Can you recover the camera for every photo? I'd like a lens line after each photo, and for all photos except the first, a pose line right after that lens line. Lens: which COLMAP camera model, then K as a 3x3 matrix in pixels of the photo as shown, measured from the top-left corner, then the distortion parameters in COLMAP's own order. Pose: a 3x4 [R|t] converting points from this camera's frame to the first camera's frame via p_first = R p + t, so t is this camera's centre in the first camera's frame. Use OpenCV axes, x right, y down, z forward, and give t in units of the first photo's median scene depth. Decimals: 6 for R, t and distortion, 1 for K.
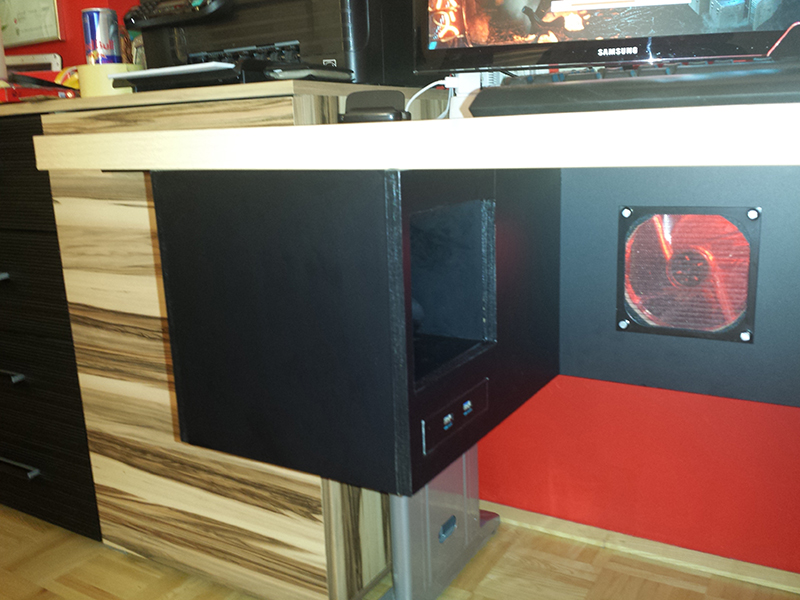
lens RADIAL K [[760.6, 0, 400.0], [0, 760.6, 300.0], [0, 0, 1]] dist [0.116639, -0.329727]
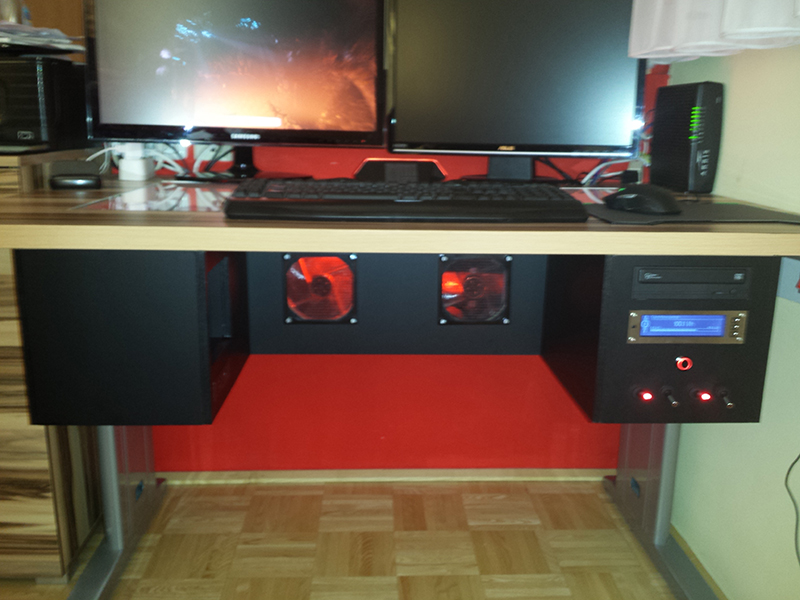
lens RADIAL K [[760.6, 0, 400.0], [0, 760.6, 300.0], [0, 0, 1]] dist [0.116639, -0.329727]
pose [[0.840744, -0.076066, 0.536063, -0.267605], [0.073809, 0.996941, 0.025703, -0.025635], [-0.536378, 0.017956, 0.843787, -0.379025]]
